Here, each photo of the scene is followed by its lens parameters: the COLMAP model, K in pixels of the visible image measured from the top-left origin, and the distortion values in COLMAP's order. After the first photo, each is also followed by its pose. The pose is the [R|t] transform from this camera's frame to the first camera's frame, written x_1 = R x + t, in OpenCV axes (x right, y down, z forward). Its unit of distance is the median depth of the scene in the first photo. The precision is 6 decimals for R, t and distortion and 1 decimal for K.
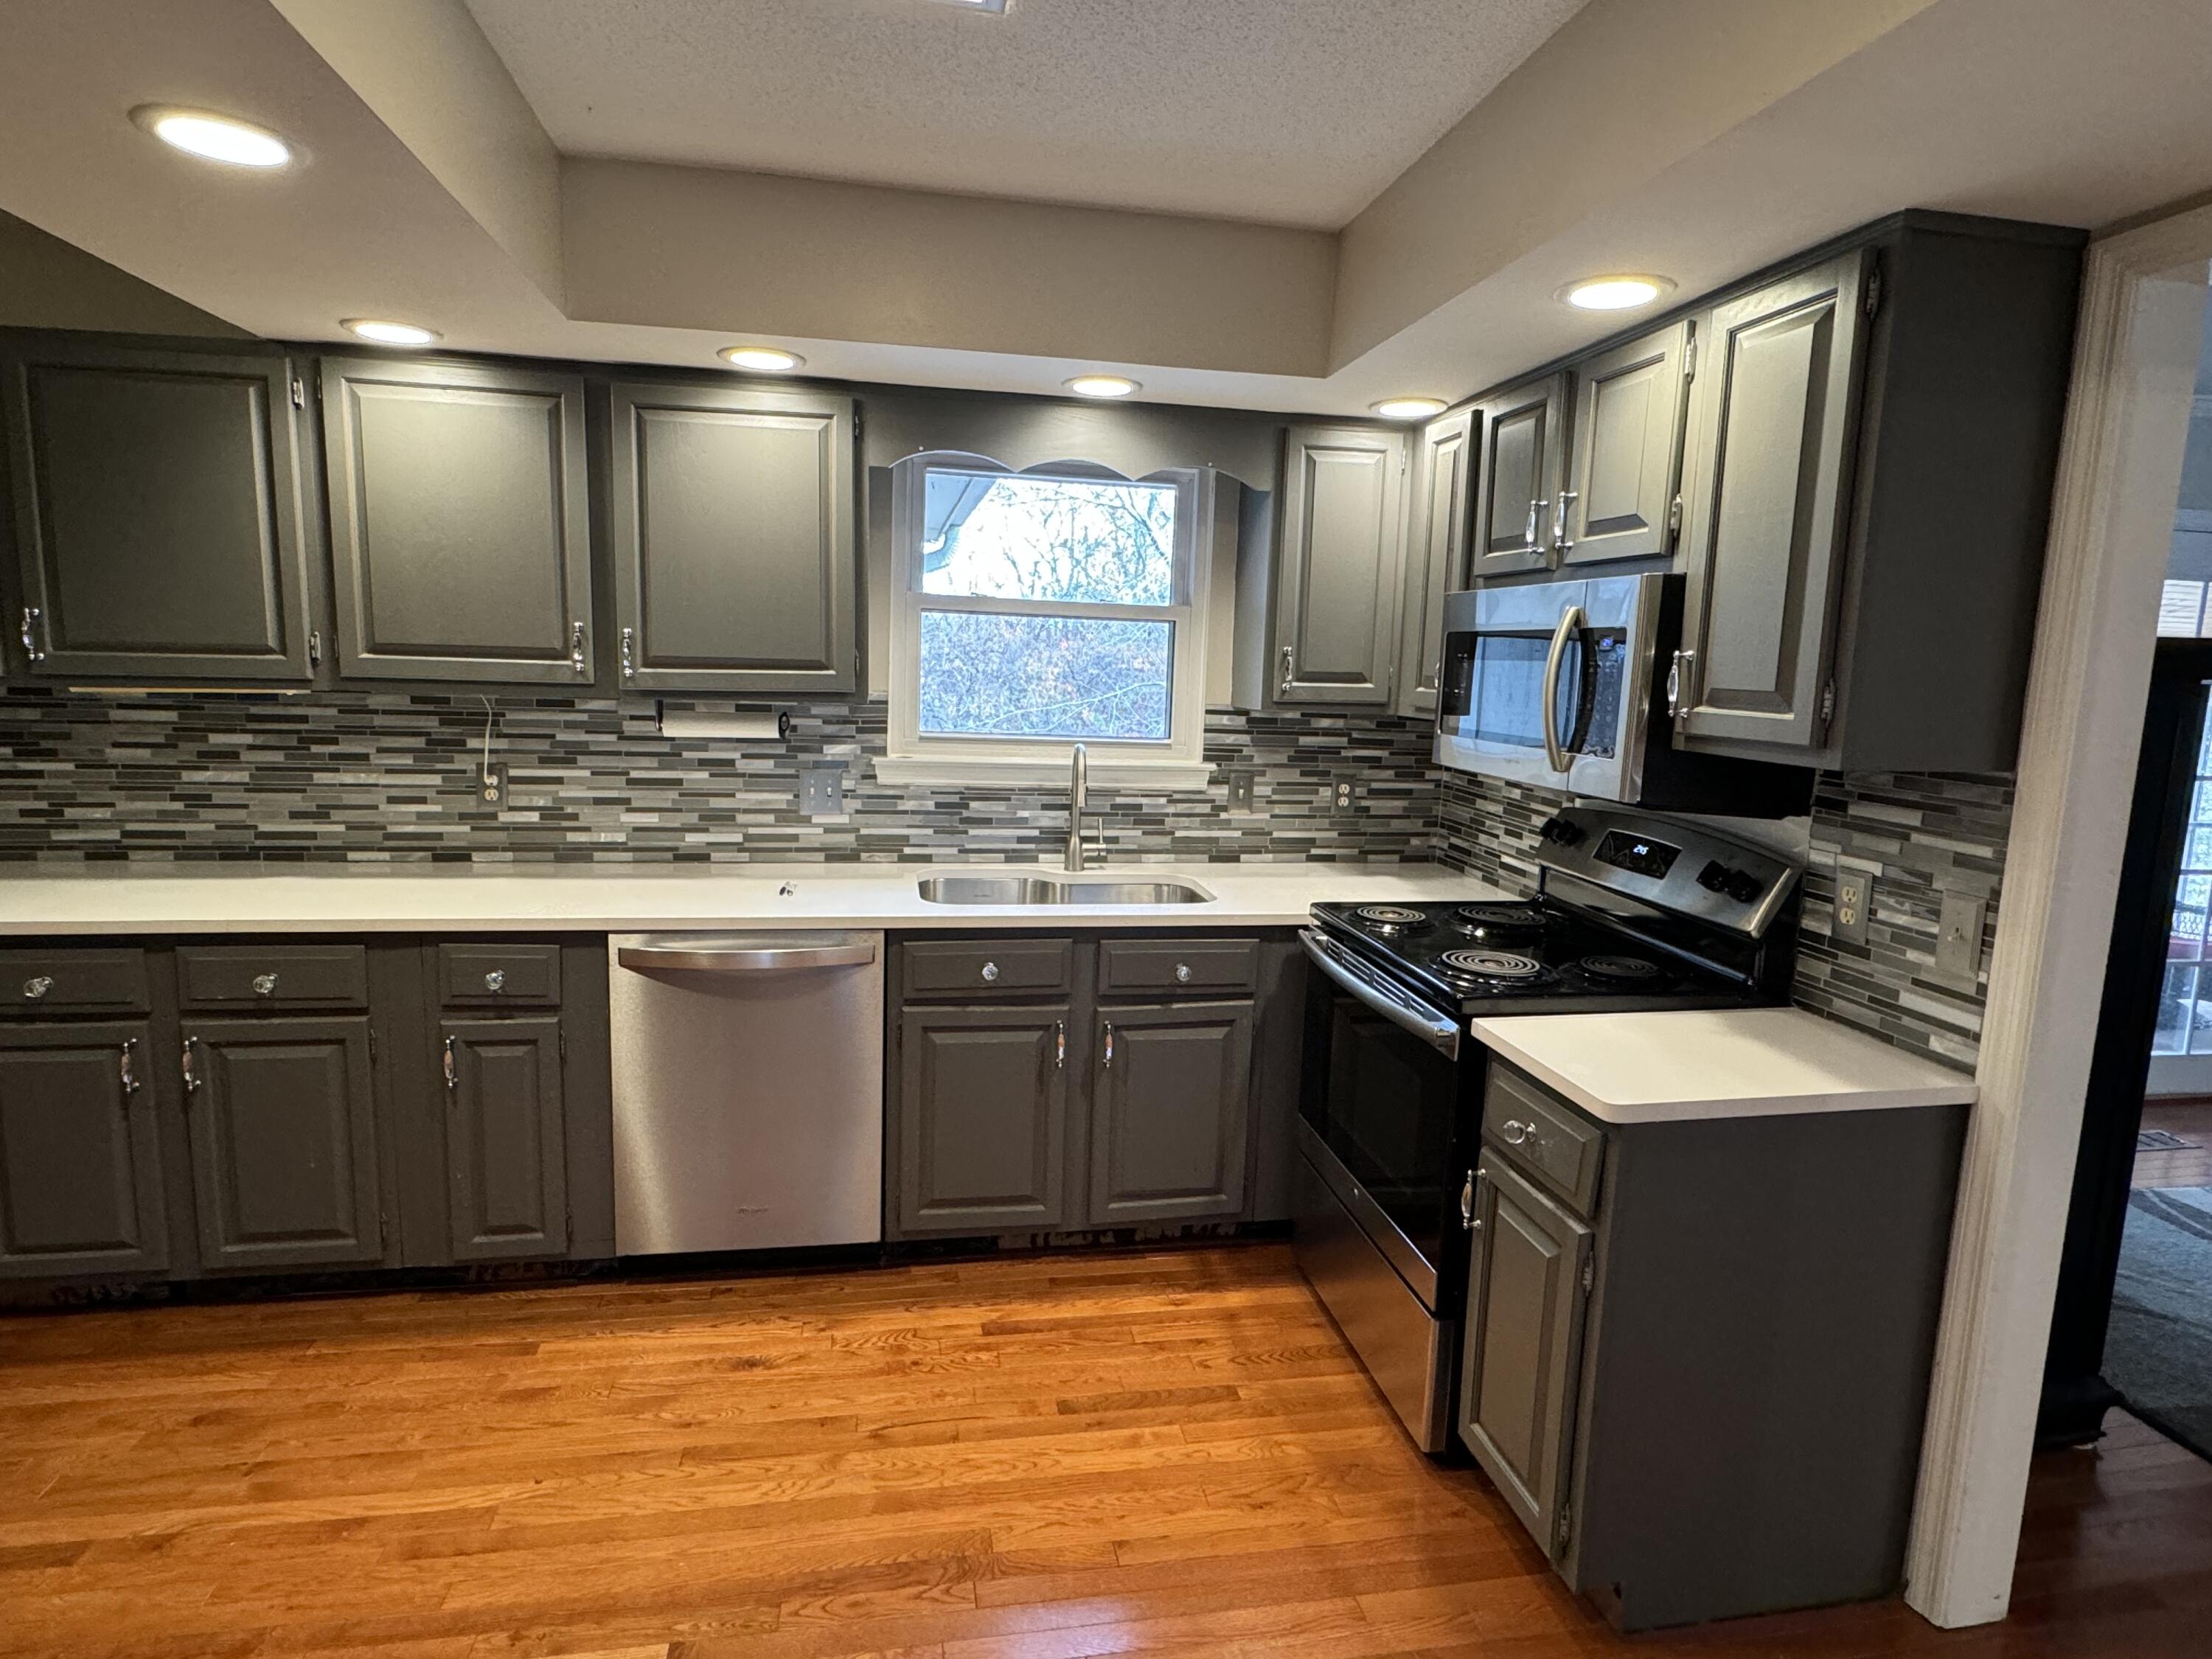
lens RADIAL K [[1187.9, 0, 1105.2], [0, 1187.9, 824.1], [0, 0, 1]] dist [-0.000183, -0.001484]
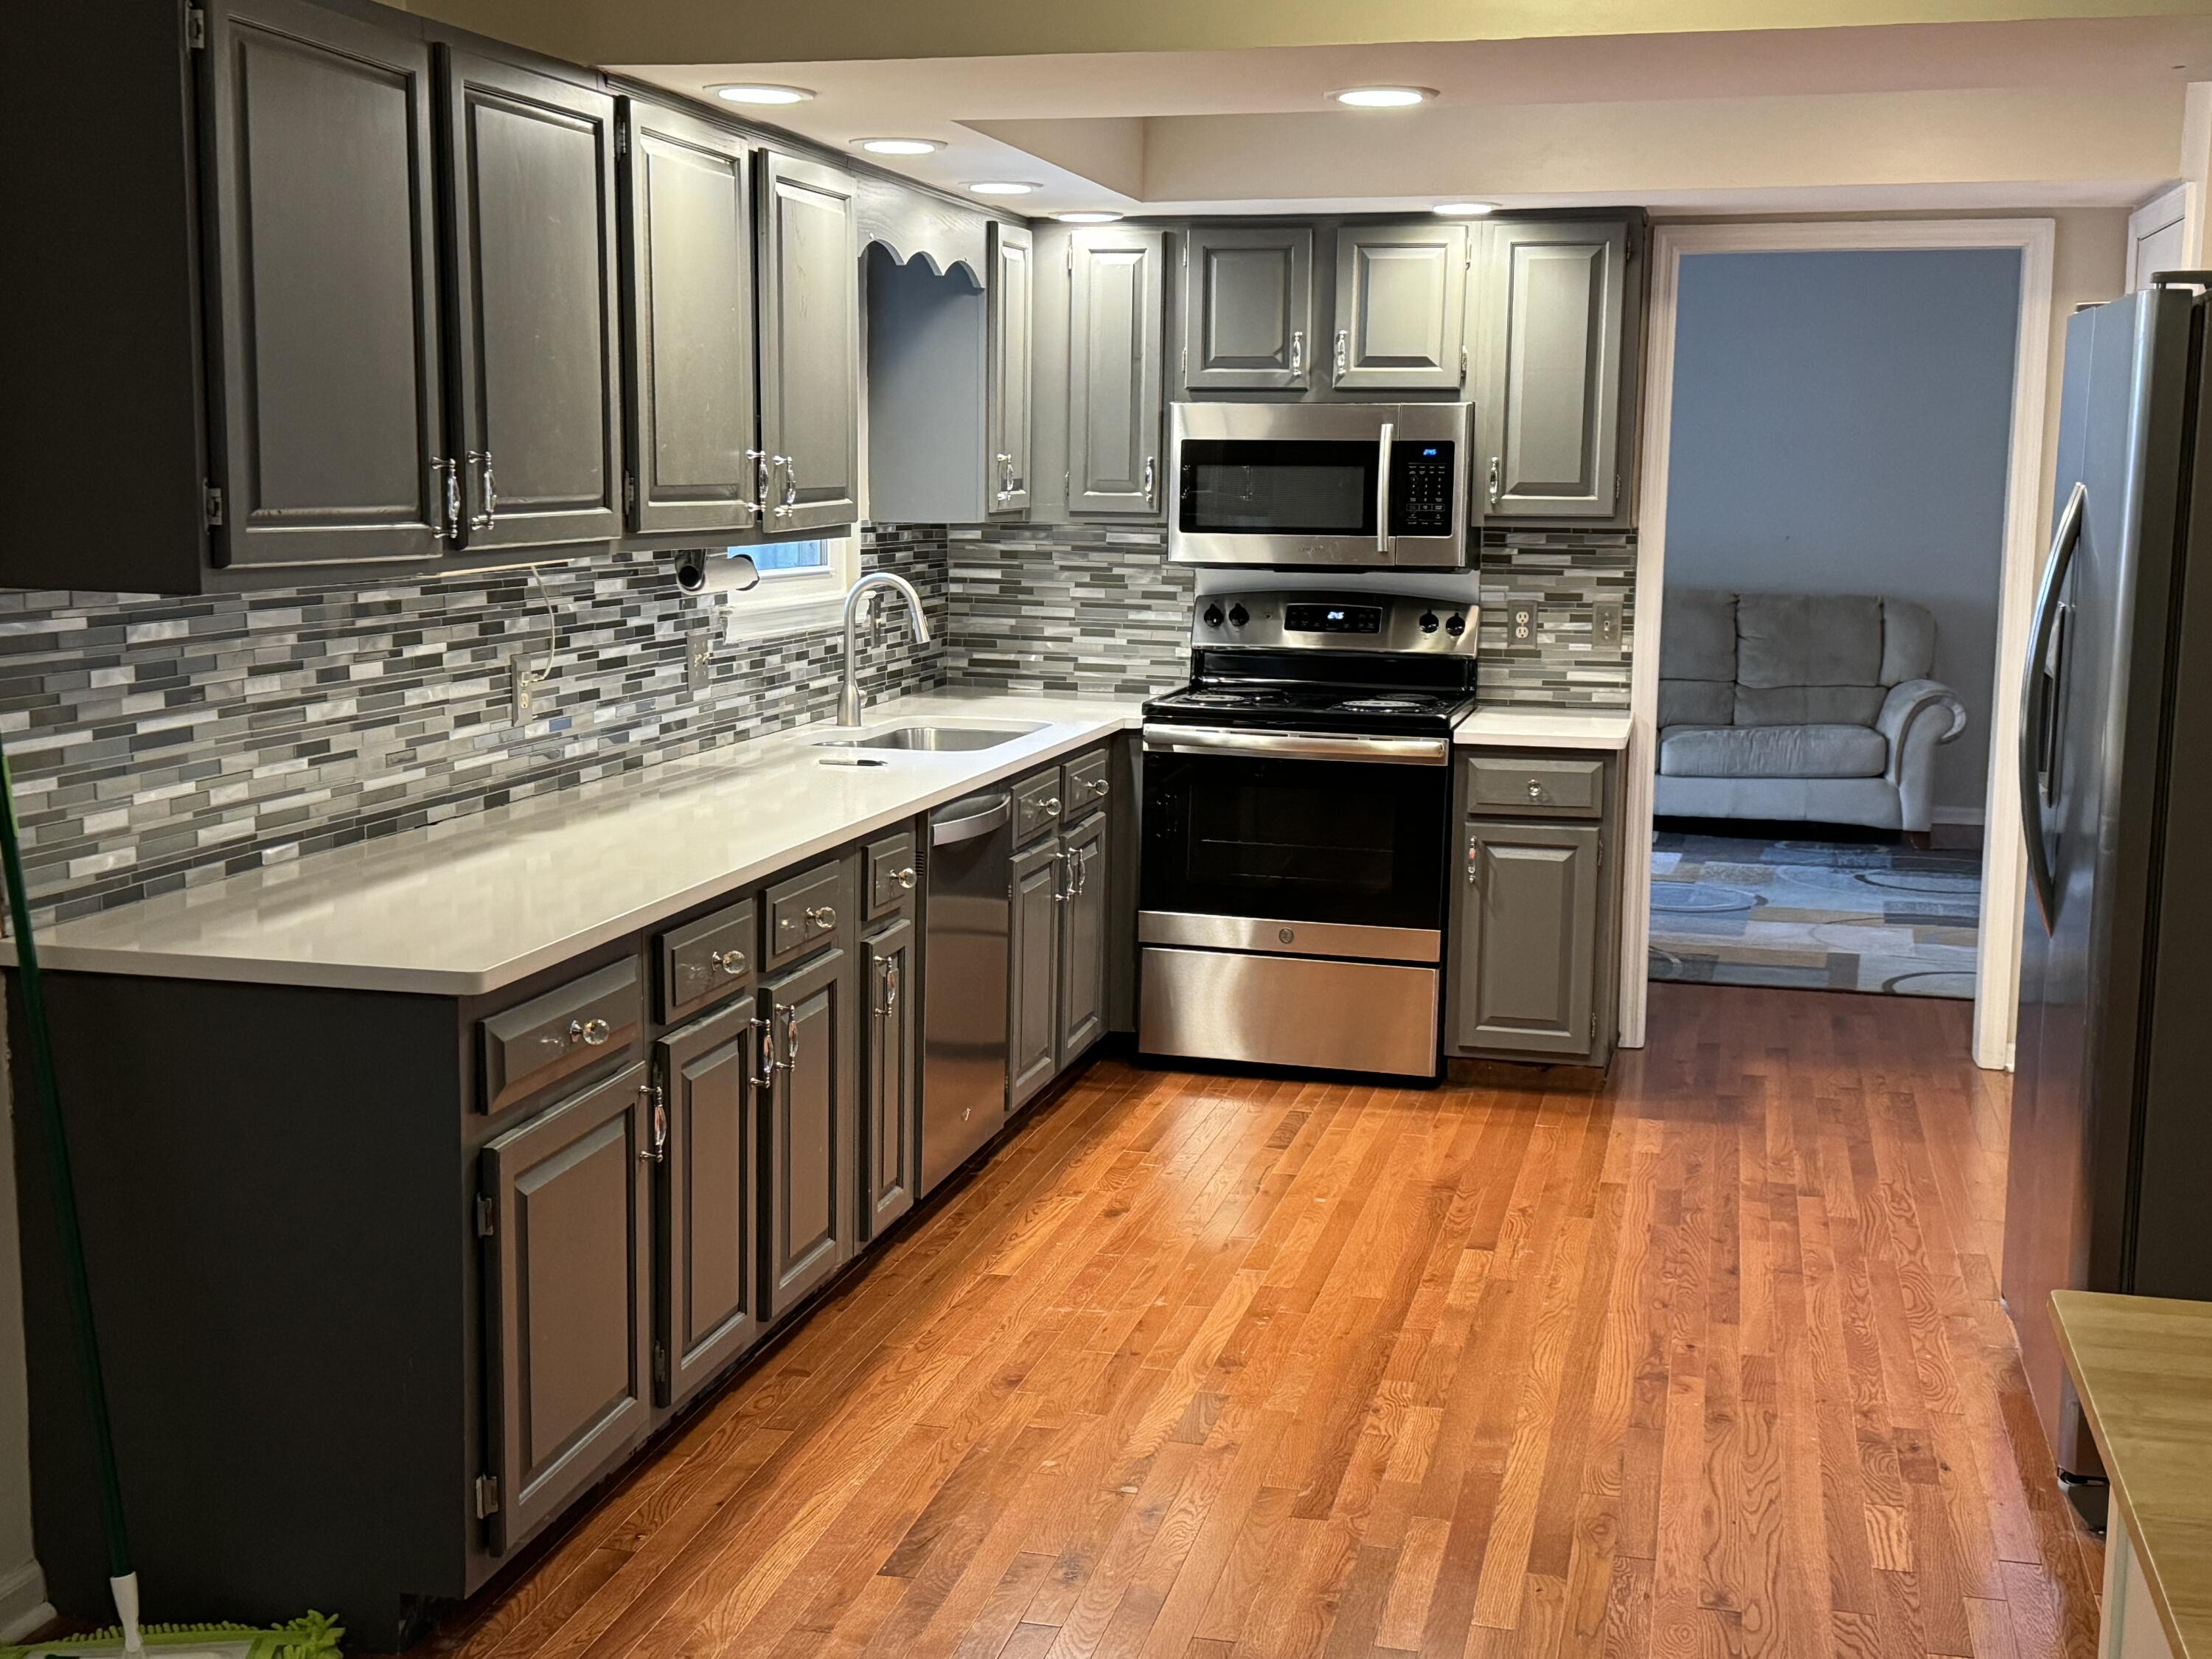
lens RADIAL K [[2640.9, 0, 1096.8], [0, 2640.9, 840.9], [0, 0, 1]] dist [0.107940, 0.000000]
pose [[0.411062, -0.157750, 0.897855, -1.840873], [0.131151, 0.984901, 0.112999, -0.077535], [-0.902124, 0.071305, 0.425544, 0.059683]]
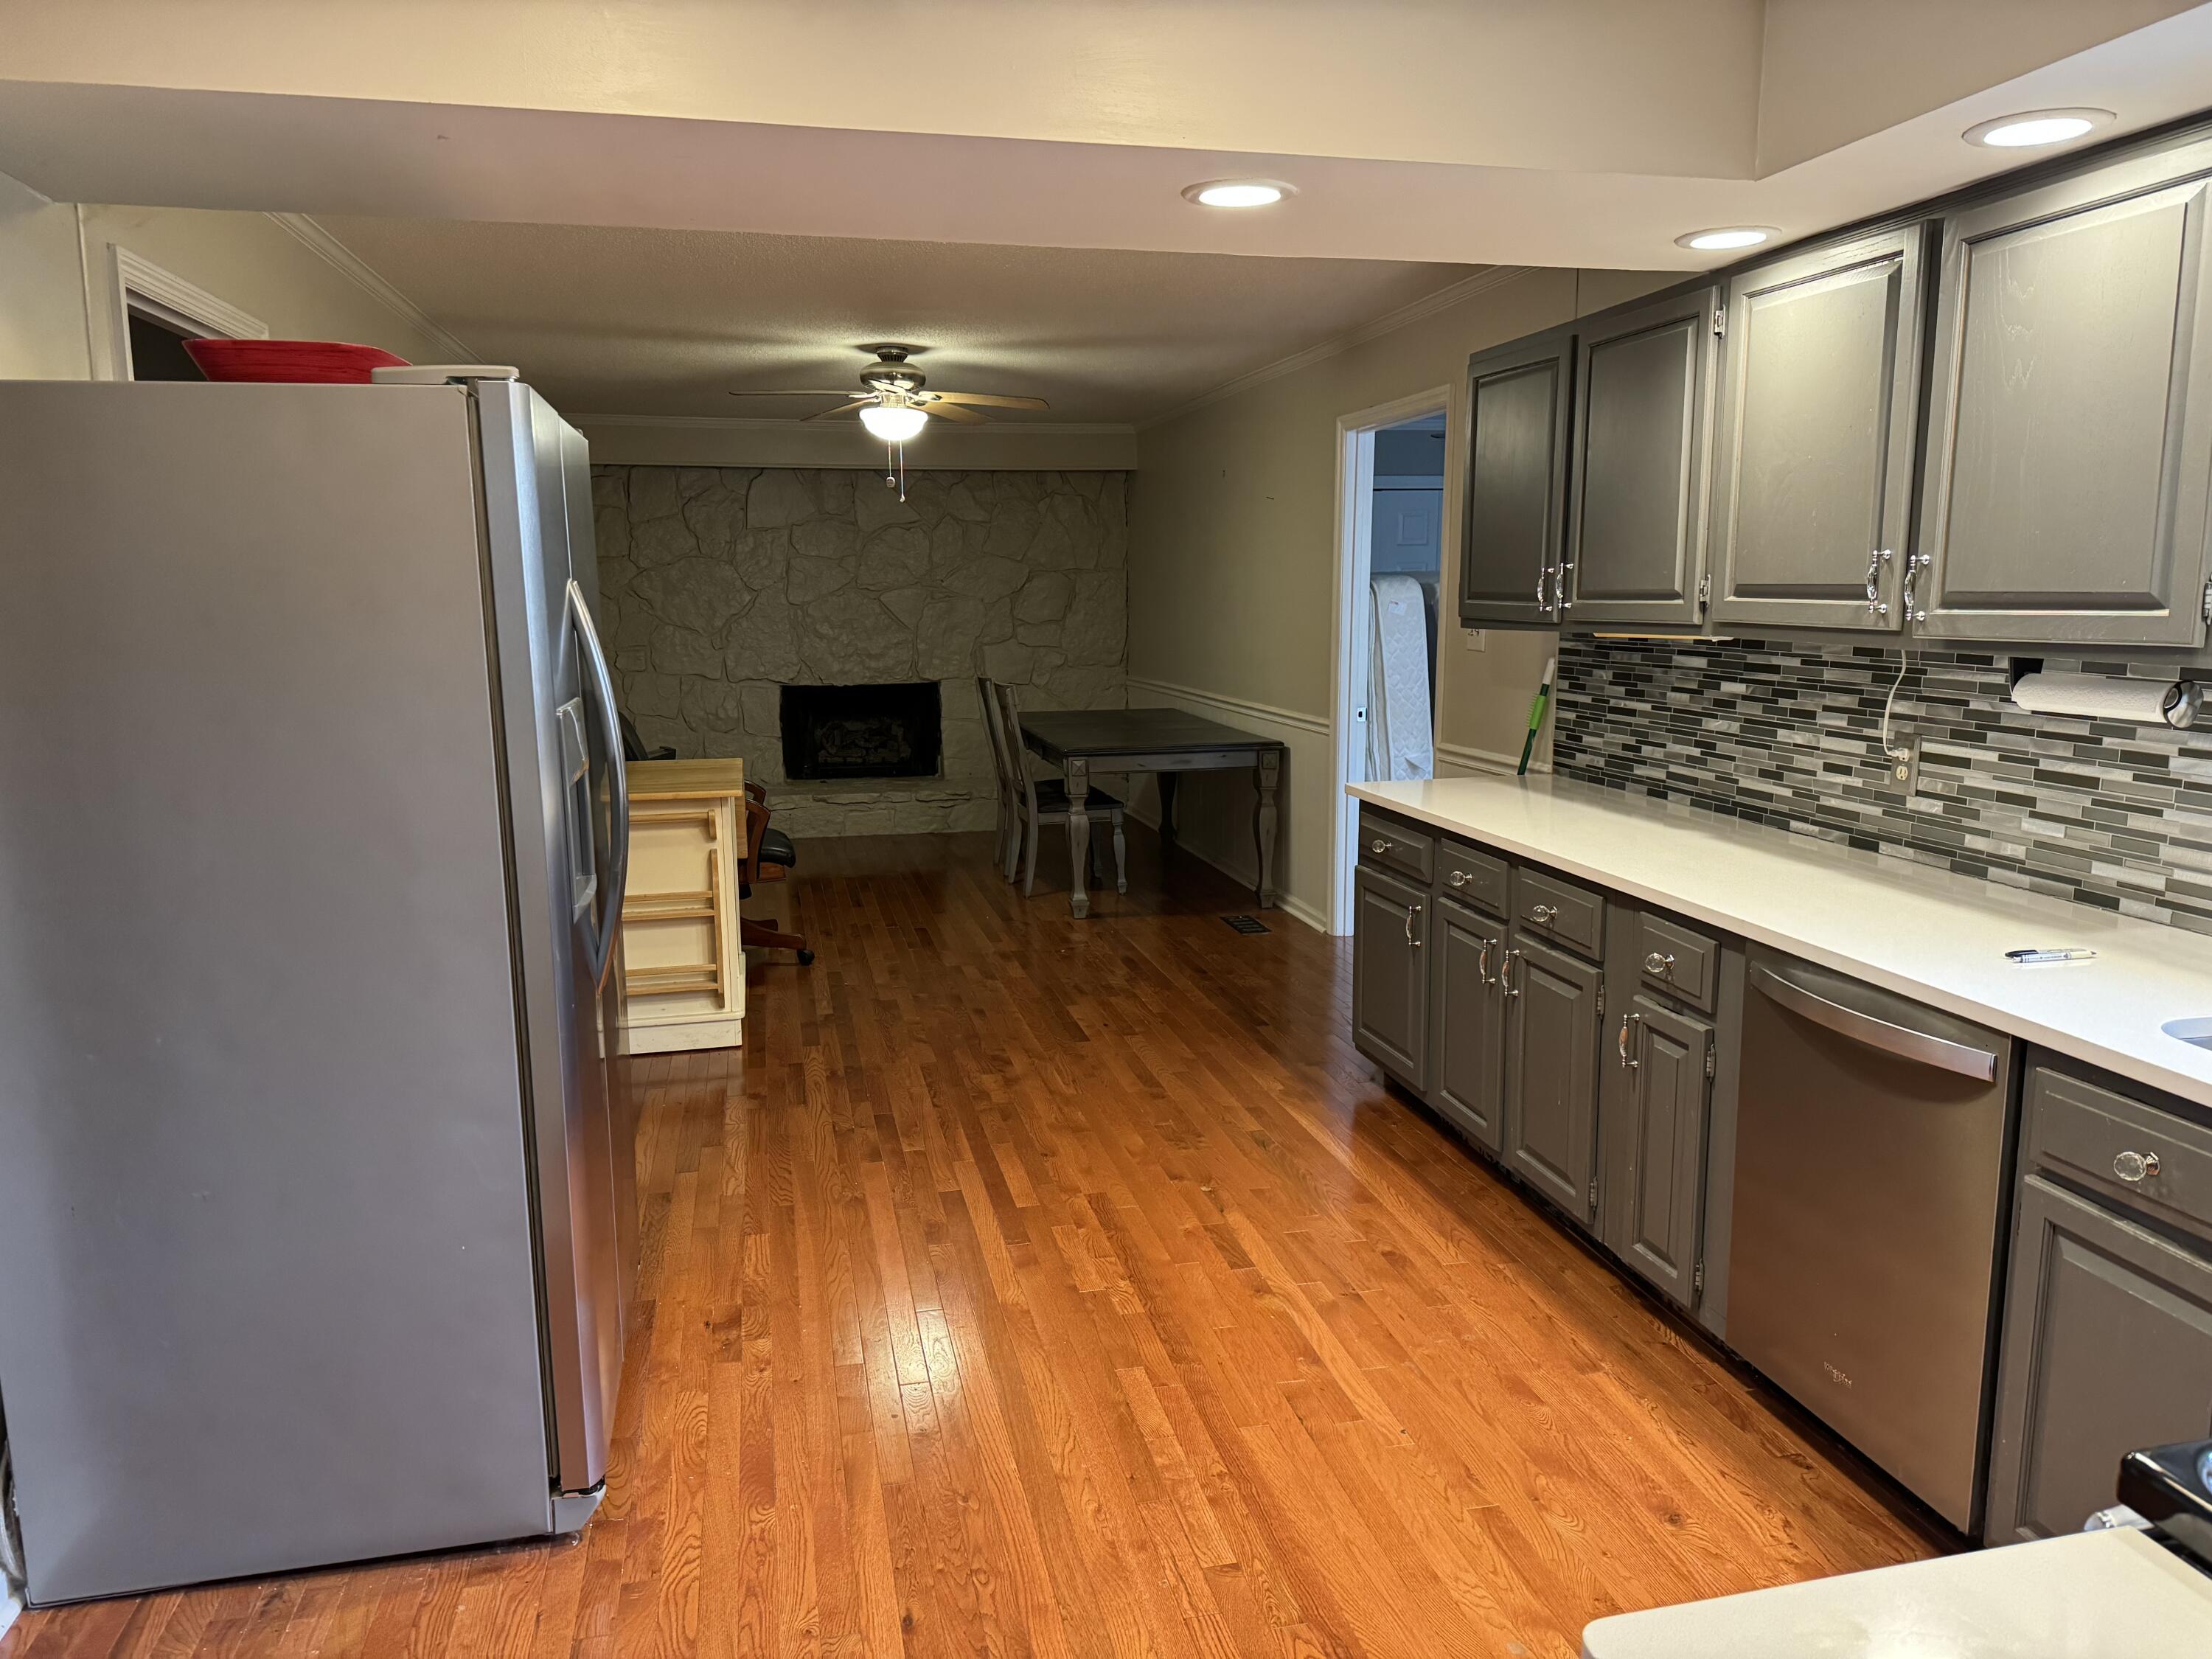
lens RADIAL K [[1564.3, 0, 1105.7], [0, 1564.3, 836.1], [0, 0, 1]] dist [0.047406, -0.028919]
pose [[0.029897, 0.132203, -0.990772, 0.537525], [-0.133472, 0.982866, 0.127121, -0.048175], [0.990602, 0.128439, 0.047030, 0.448788]]
